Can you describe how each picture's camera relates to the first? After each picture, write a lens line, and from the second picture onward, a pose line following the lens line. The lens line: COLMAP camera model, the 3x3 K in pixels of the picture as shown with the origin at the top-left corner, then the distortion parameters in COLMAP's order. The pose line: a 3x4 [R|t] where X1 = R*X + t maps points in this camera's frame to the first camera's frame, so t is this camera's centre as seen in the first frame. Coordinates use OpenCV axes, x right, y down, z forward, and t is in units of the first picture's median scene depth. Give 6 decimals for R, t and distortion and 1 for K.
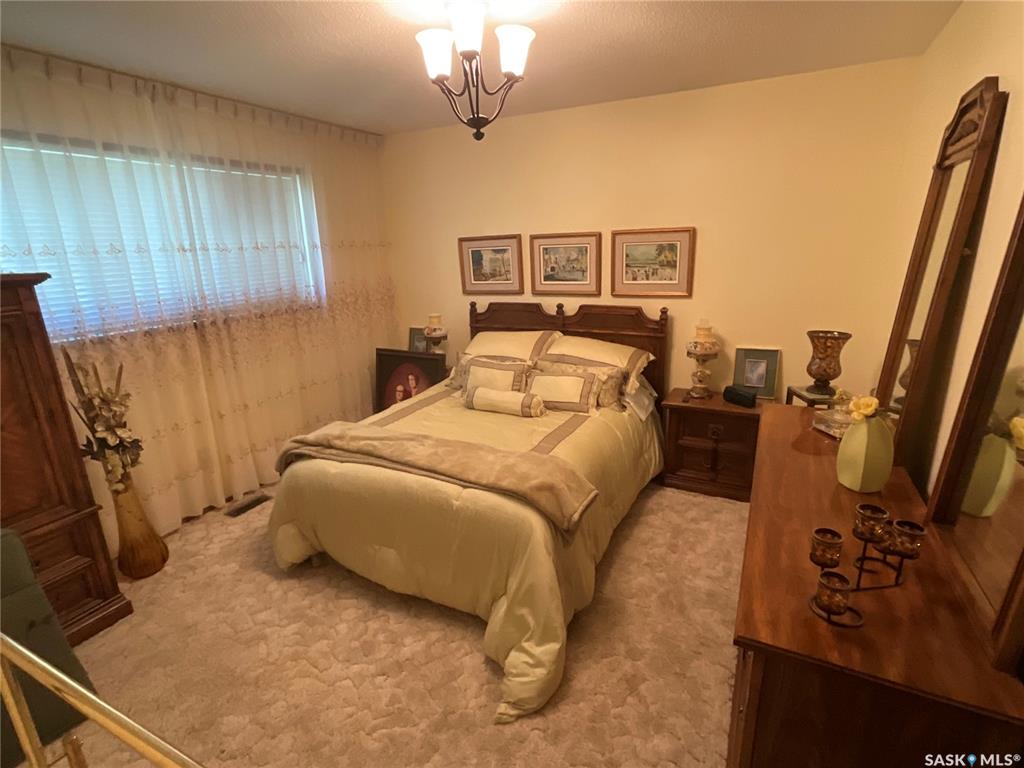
lens RADIAL K [[507.9, 0, 509.8], [0, 507.9, 389.6], [0, 0, 1]] dist [-0.006748, -0.001334]
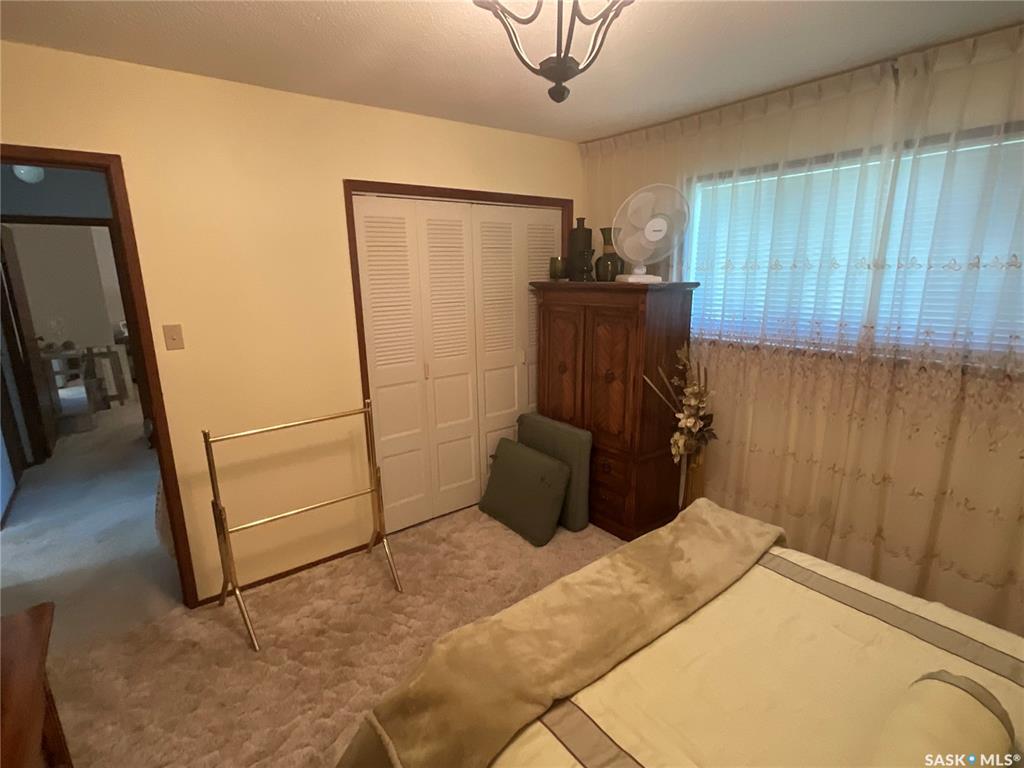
lens RADIAL K [[507.9, 0, 511.5], [0, 507.9, 381.2], [0, 0, 1]] dist [-0.006748, -0.001334]
pose [[-0.456836, 0.242218, -0.855939, 0.367097], [-0.205566, 0.907423, 0.366504, -0.299661], [0.865473, 0.343385, -0.364752, 0.900267]]
